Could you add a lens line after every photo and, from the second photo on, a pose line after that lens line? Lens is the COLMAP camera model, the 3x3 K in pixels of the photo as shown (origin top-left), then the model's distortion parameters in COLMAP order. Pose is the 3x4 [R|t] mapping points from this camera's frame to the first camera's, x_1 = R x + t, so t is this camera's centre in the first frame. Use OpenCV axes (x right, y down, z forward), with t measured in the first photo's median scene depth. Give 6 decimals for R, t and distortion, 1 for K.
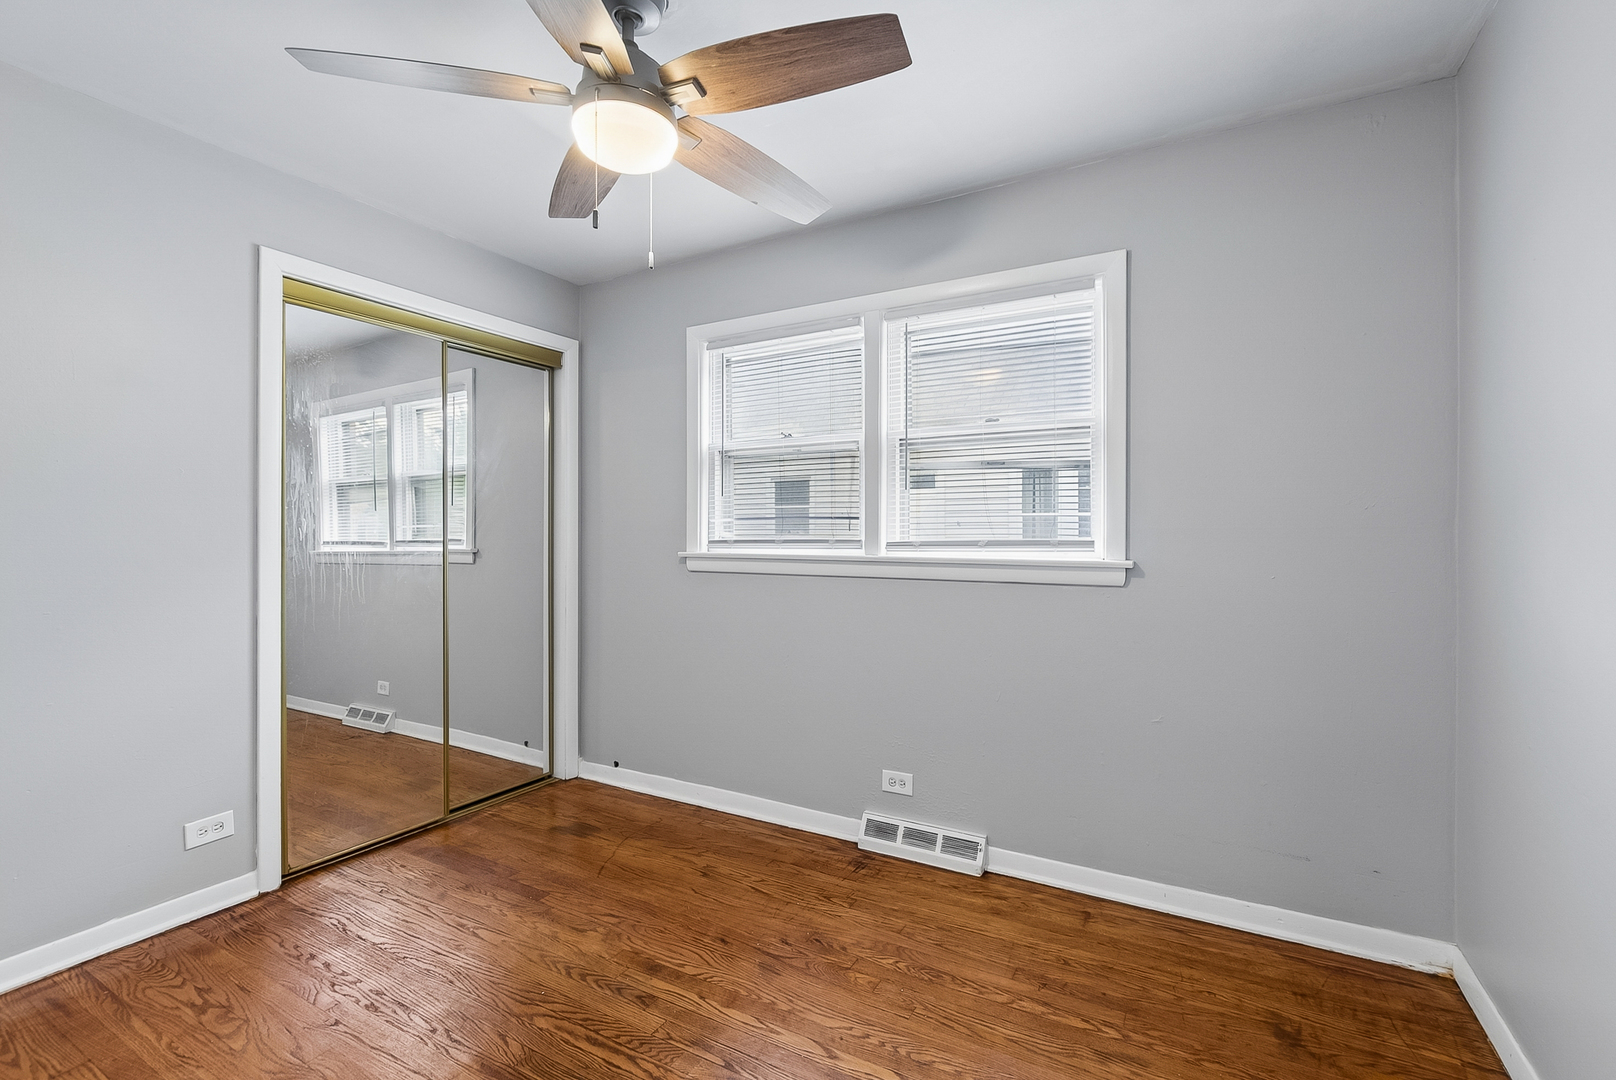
lens RADIAL K [[719.7, 0, 806.8], [0, 719.7, 549.7], [0, 0, 1]] dist [-0.004610, 0.001832]
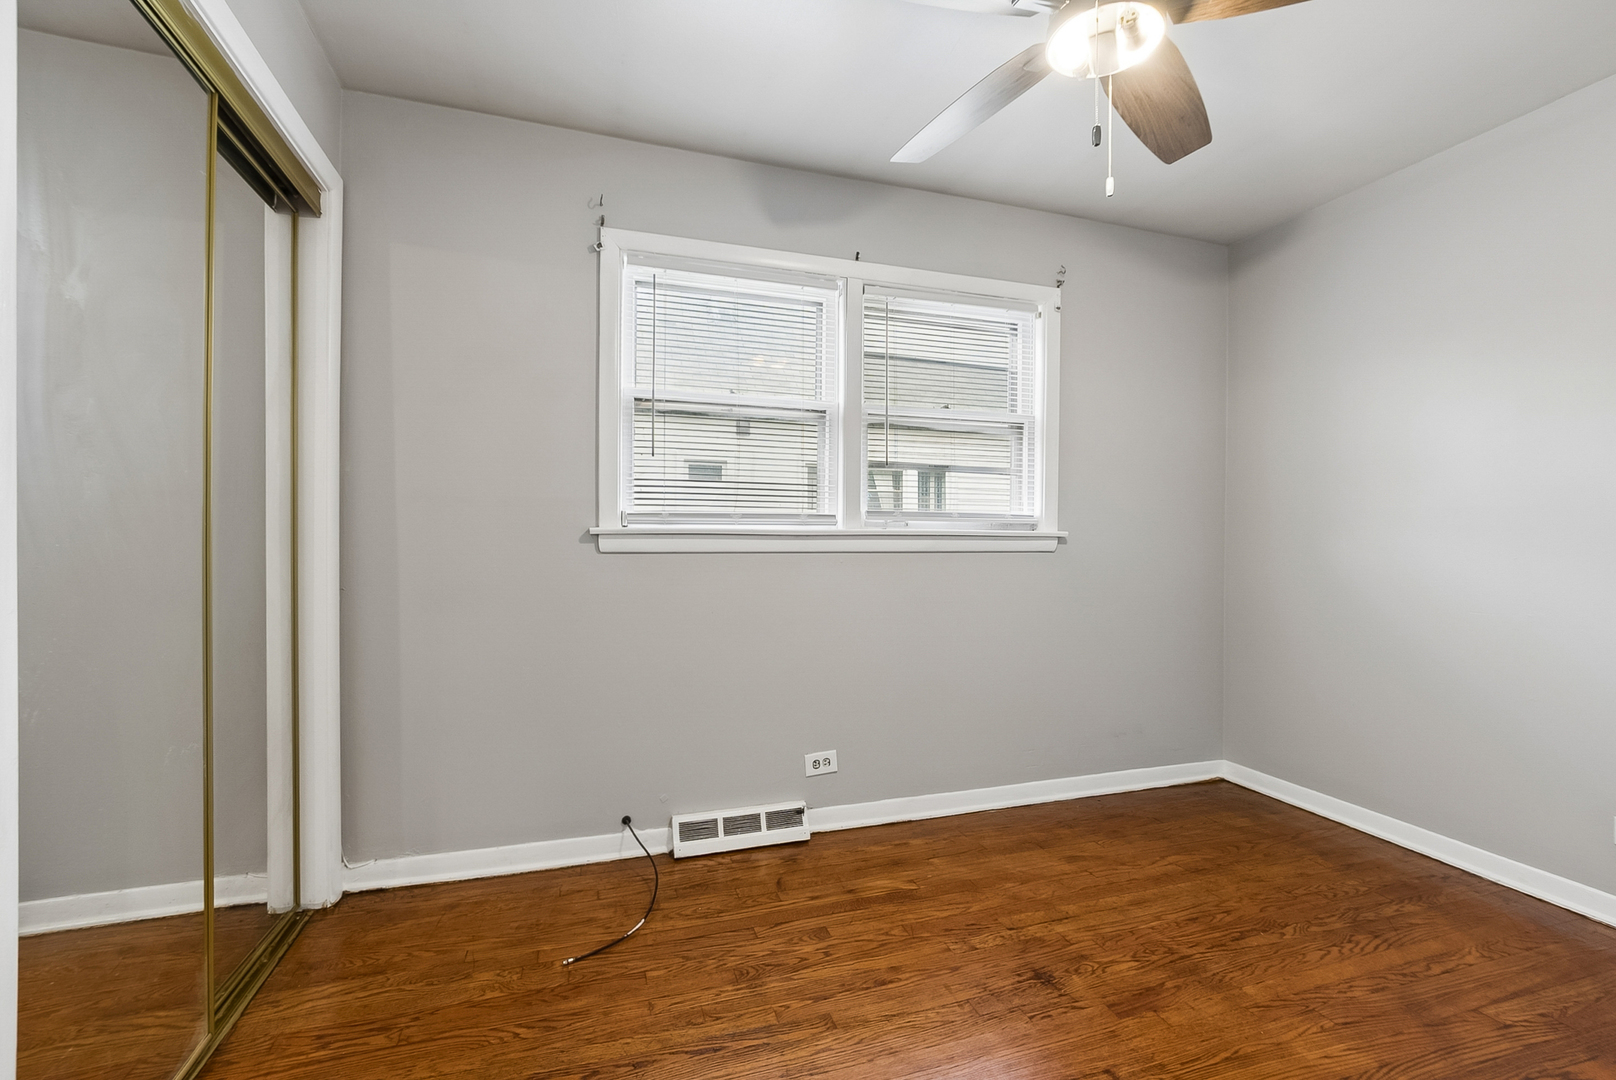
lens RADIAL K [[719.7, 0, 807.8], [0, 719.7, 524.7], [0, 0, 1]] dist [-0.004610, 0.001832]
pose [[0.676657, -0.004532, 0.736285, -0.571361], [0.001187, 0.999986, 0.005063, -0.003056], [-0.736298, -0.002552, 0.676653, 0.337891]]
